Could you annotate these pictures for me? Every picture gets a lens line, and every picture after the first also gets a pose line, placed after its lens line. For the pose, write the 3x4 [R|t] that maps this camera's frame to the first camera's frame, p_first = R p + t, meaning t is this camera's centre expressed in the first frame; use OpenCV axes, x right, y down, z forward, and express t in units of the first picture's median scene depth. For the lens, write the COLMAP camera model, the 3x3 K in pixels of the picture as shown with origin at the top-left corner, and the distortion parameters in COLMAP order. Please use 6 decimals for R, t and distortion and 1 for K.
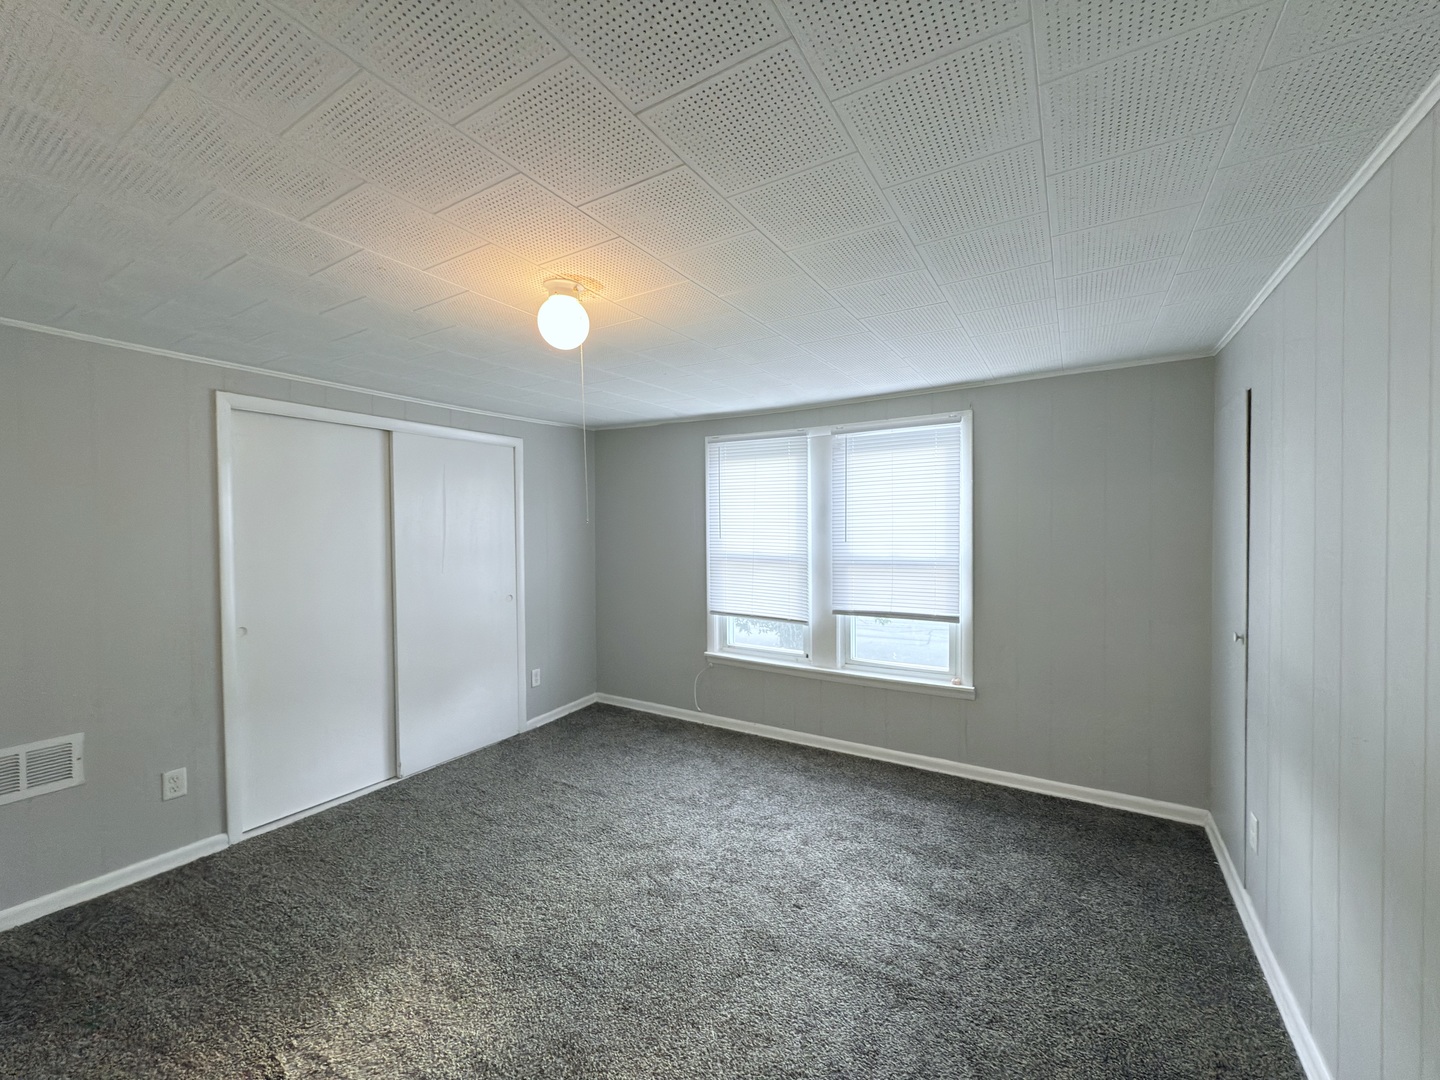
lens RADIAL K [[577.2, 0, 720.0], [0, 577.2, 540.0], [0, 0, 1]] dist [0.000670, 0.000040]
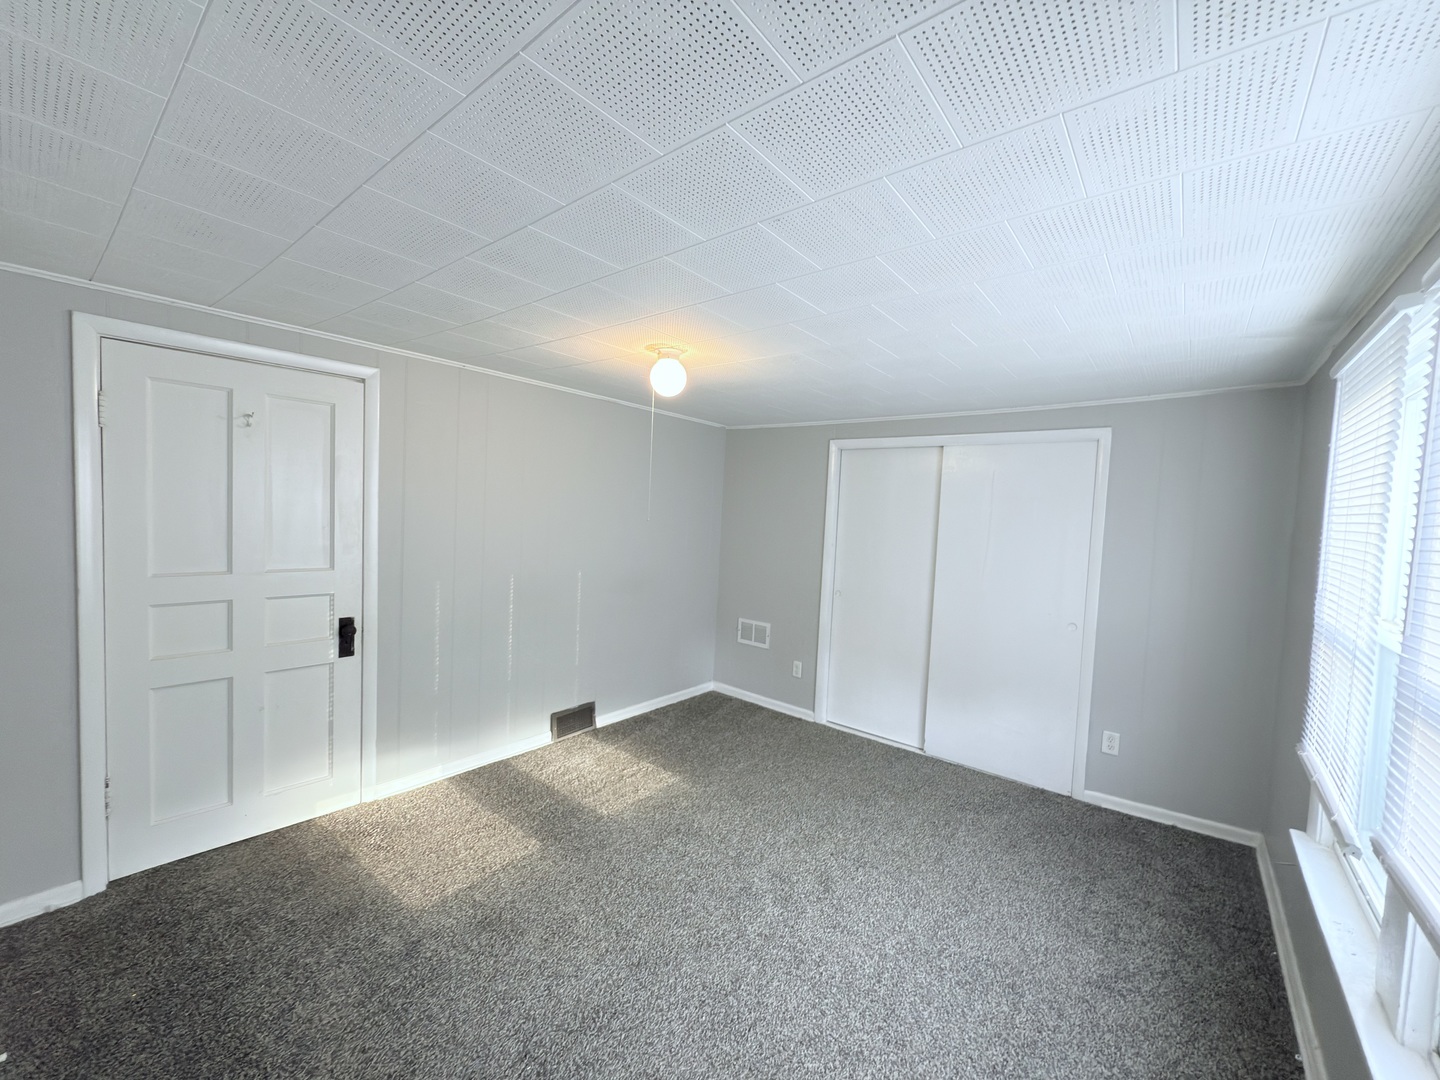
lens RADIAL K [[574.4, 0, 722.0], [0, 574.4, 533.4], [0, 0, 1]] dist [-0.001913, -0.000322]
pose [[-0.130475, 0.035490, -0.990816, 0.704583], [-0.069935, 0.996540, 0.044904, -0.046255], [0.988982, 0.075152, -0.127541, 0.847839]]
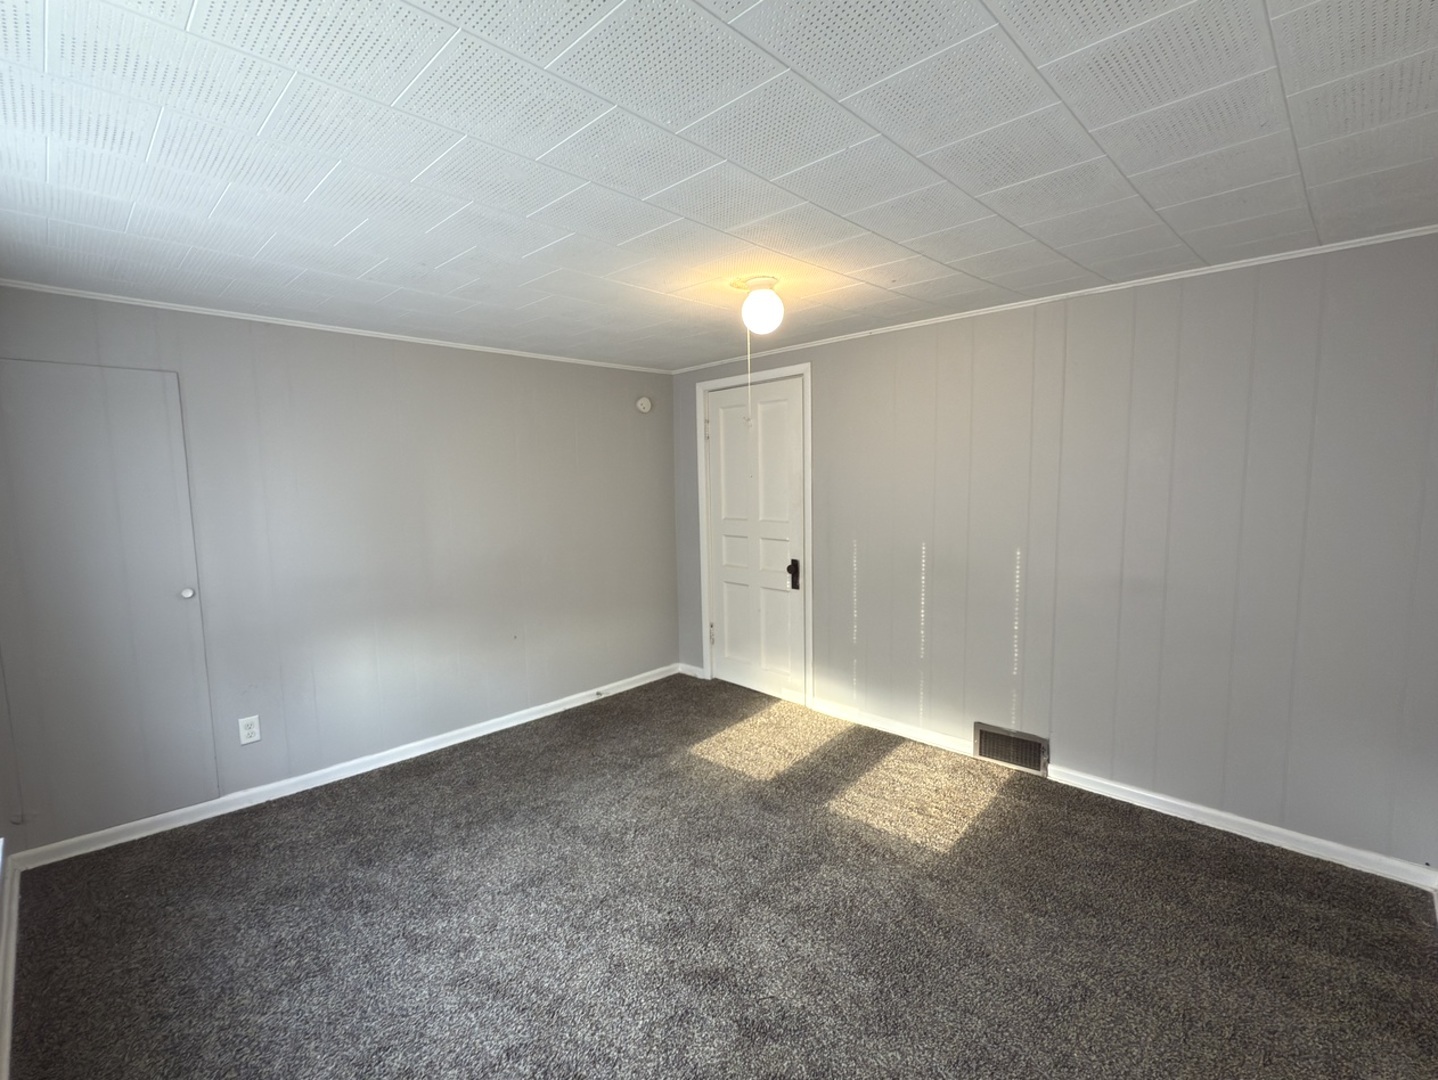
lens RADIAL K [[645.9, 0, 719.0], [0, 645.9, 540.0], [0, 0, 1]] dist [0.001355, 0.000066]
pose [[-0.976199, 0.001243, 0.216872, -0.299218], [0.029692, 0.991333, 0.127972, -0.049961], [-0.214833, 0.131365, -0.967776, 1.525184]]
